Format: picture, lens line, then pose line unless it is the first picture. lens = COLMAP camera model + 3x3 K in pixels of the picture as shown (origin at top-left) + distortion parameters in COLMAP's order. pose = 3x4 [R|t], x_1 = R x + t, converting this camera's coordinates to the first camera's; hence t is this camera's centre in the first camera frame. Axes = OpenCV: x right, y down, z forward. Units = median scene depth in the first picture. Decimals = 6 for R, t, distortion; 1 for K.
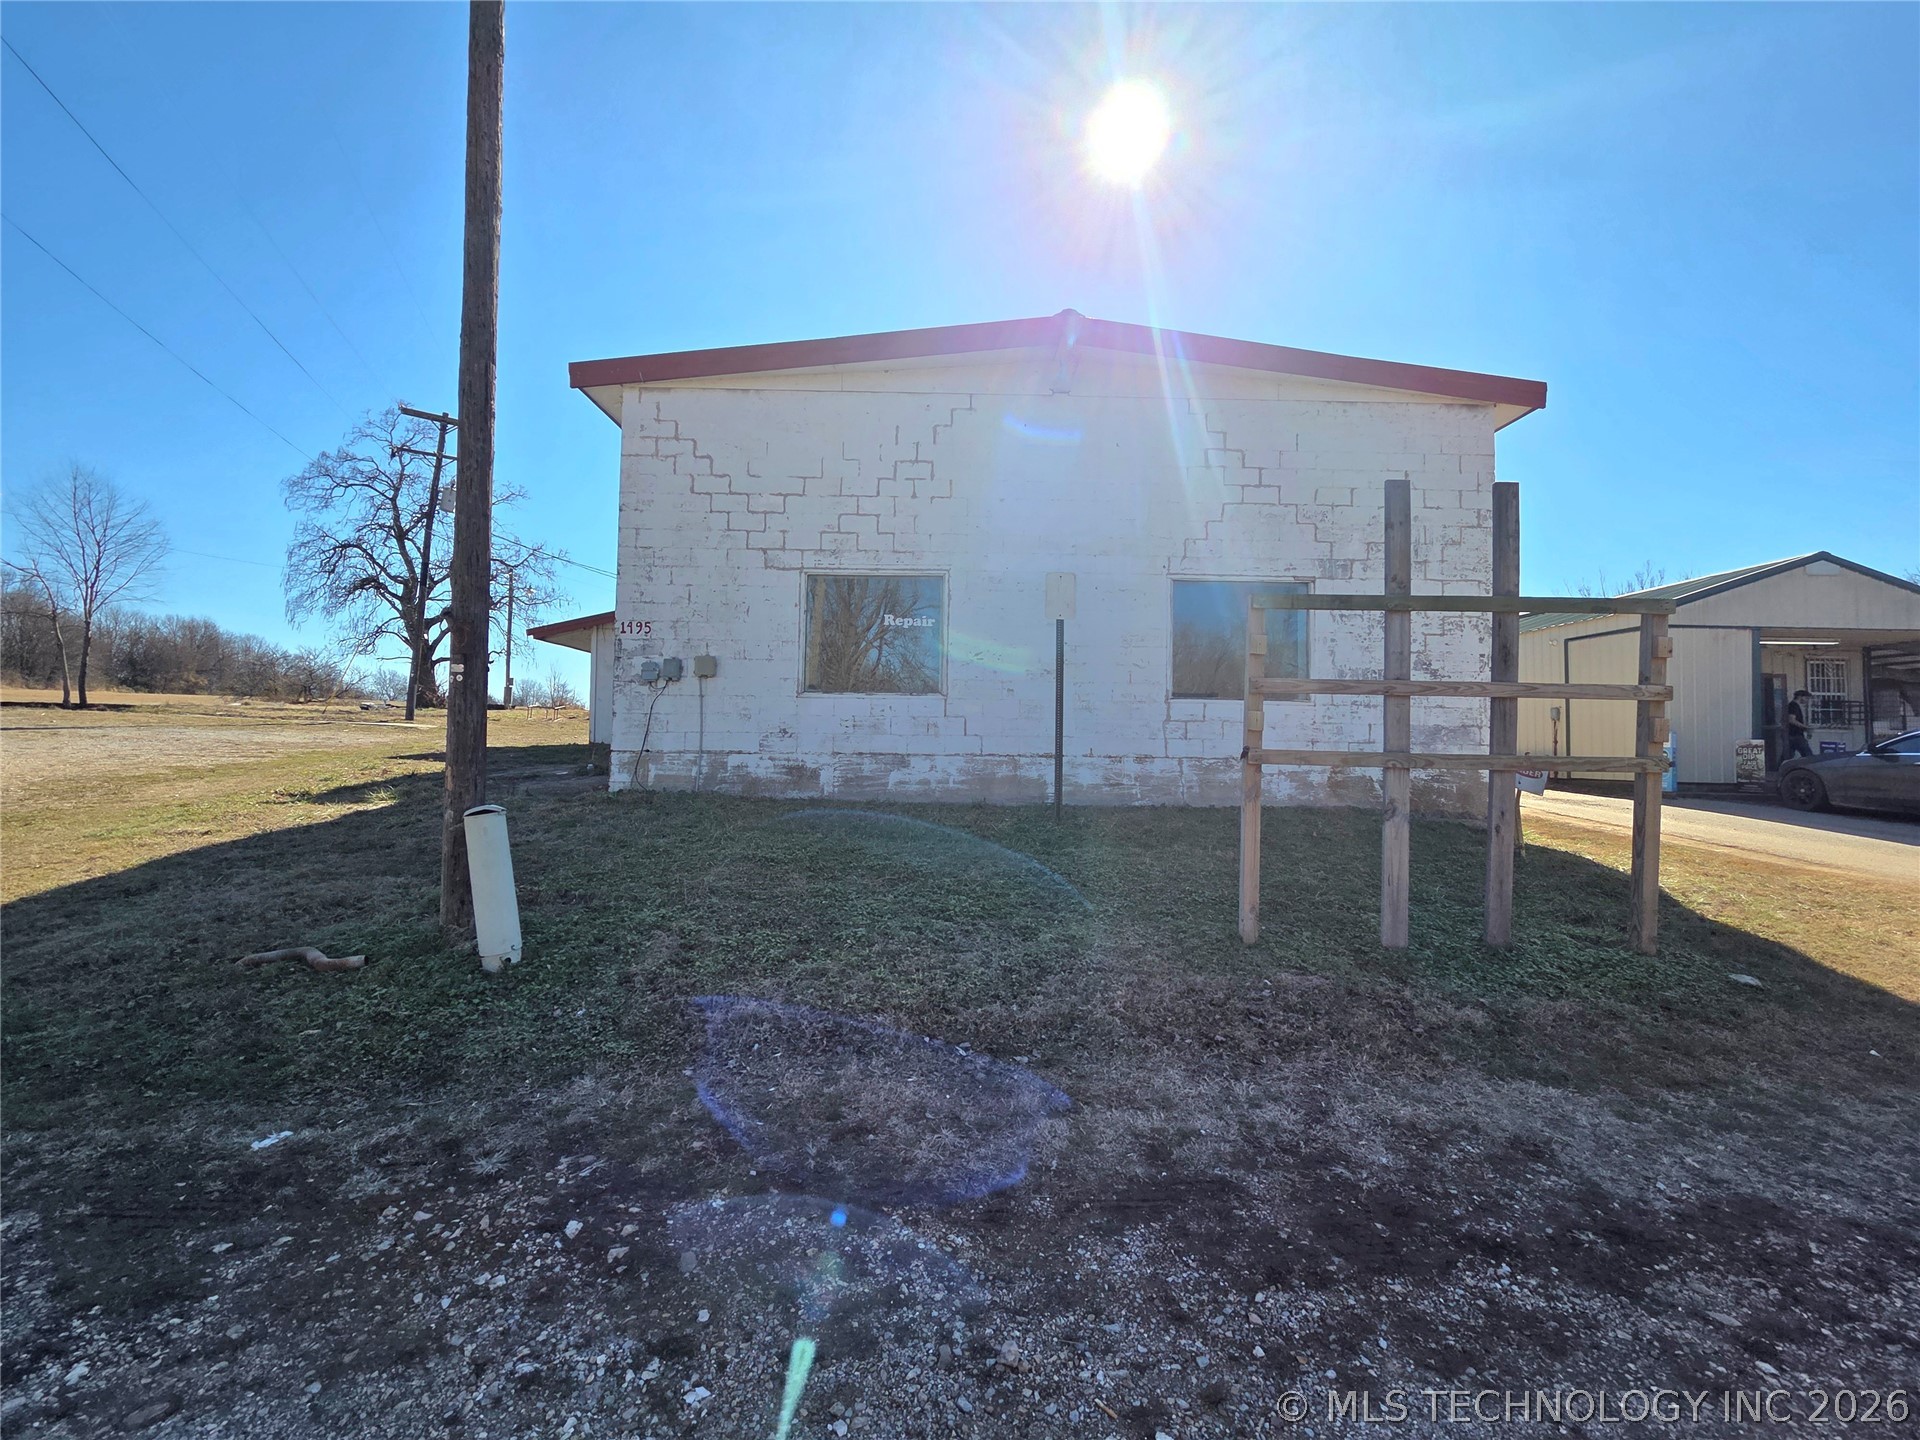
lens RADIAL K [[780.2, 0, 959.1], [0, 780.2, 712.9], [0, 0, 1]] dist [0.004715, -0.000040]
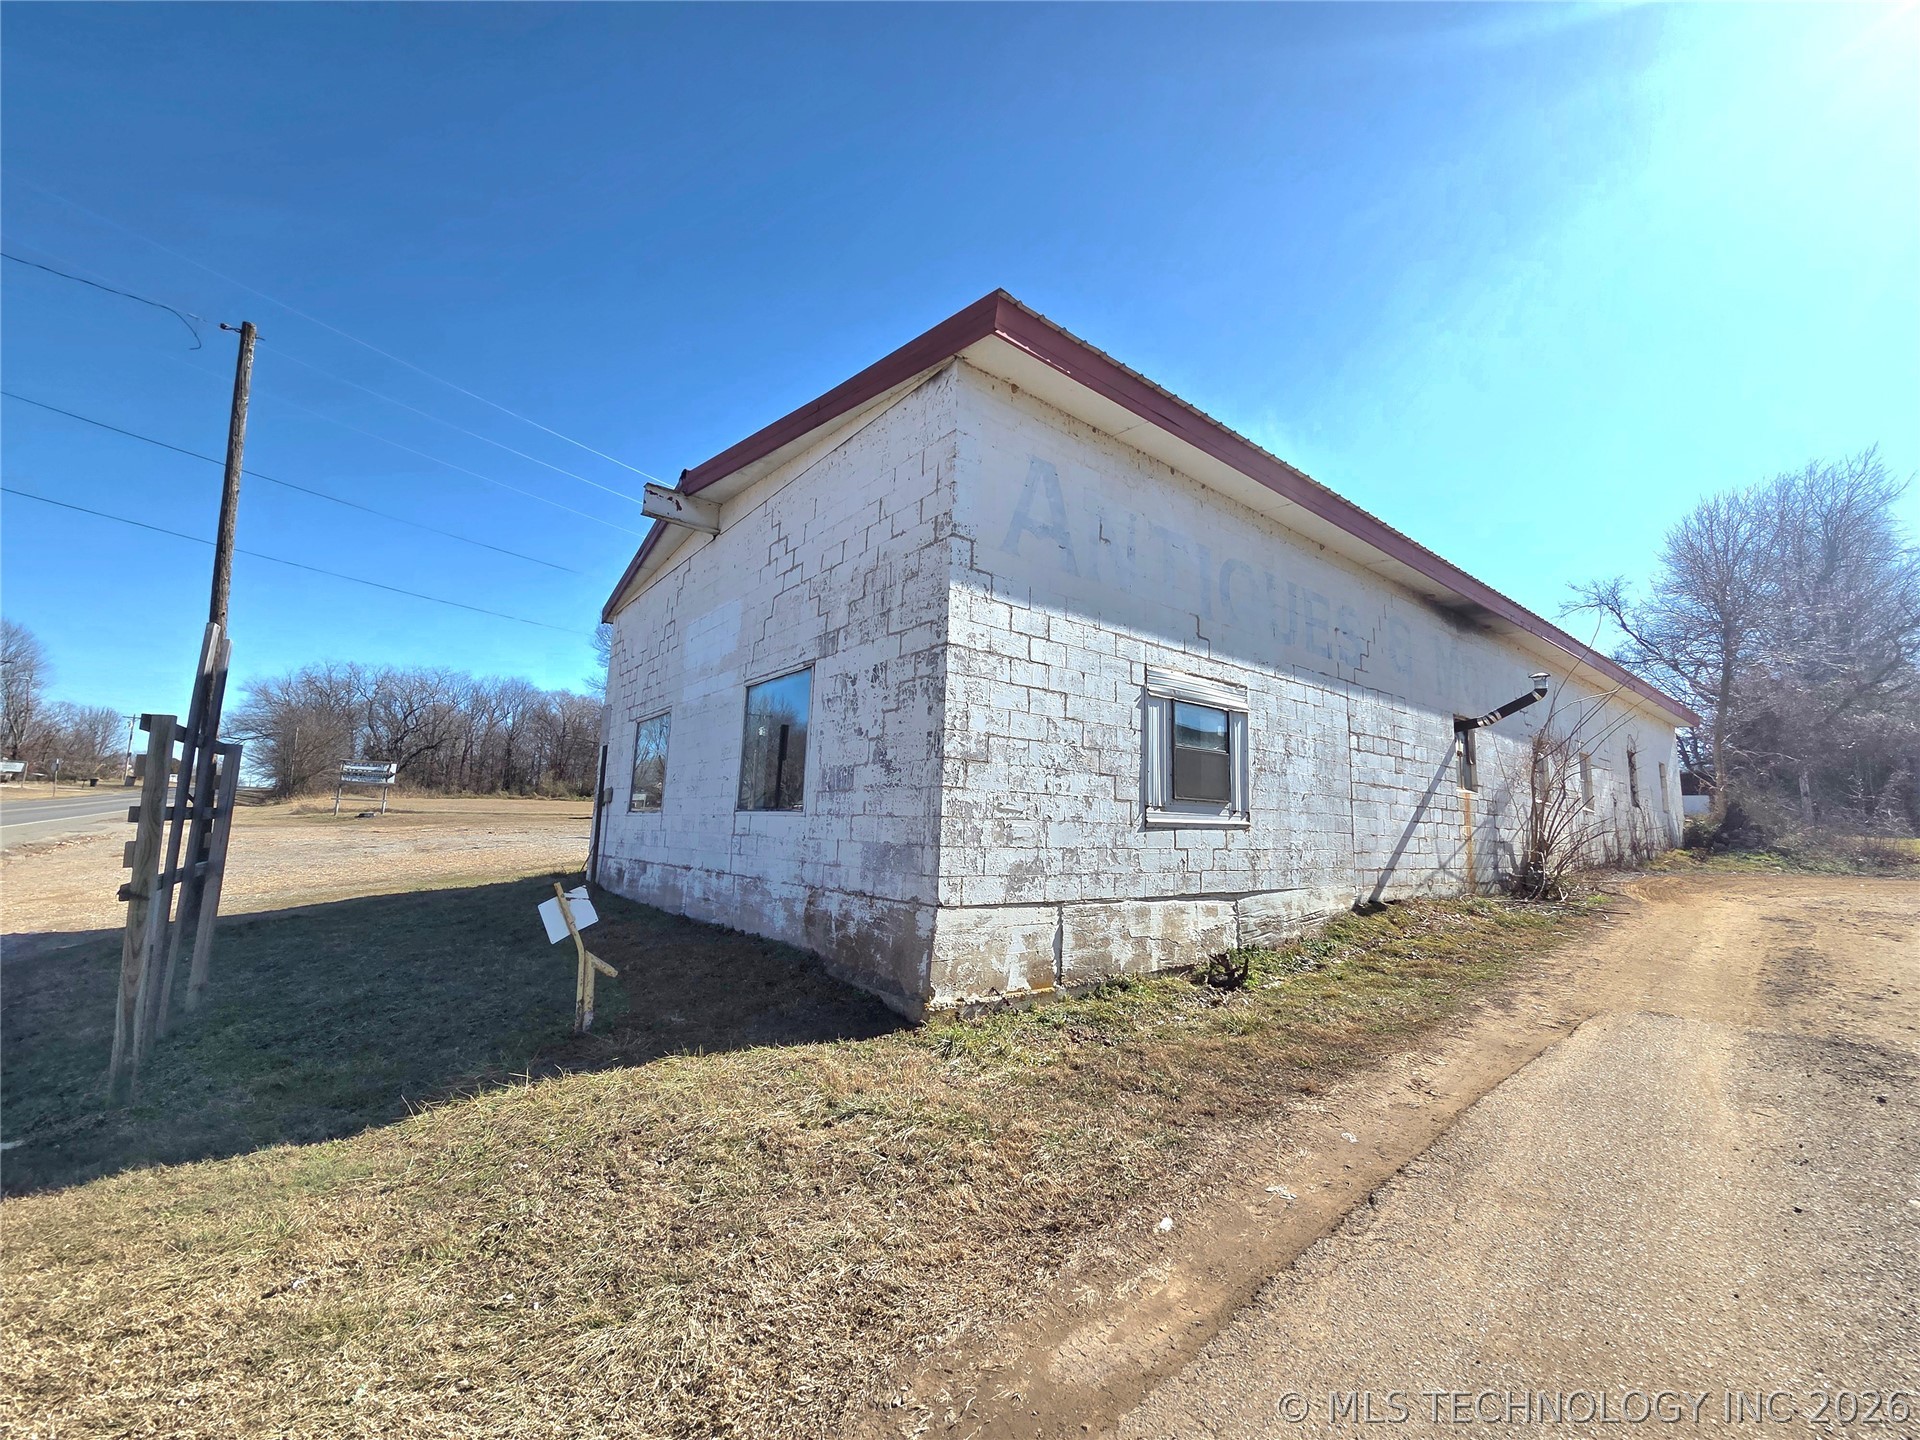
lens RADIAL K [[780.2, 0, 959.6], [0, 780.2, 729.1], [0, 0, 1]] dist [0.004715, -0.000040]
pose [[0.620617, -0.103403, -0.777266, 1.177948], [-0.001982, 0.991057, -0.133428, 0.008354], [0.784111, 0.084348, 0.614862, 0.621718]]
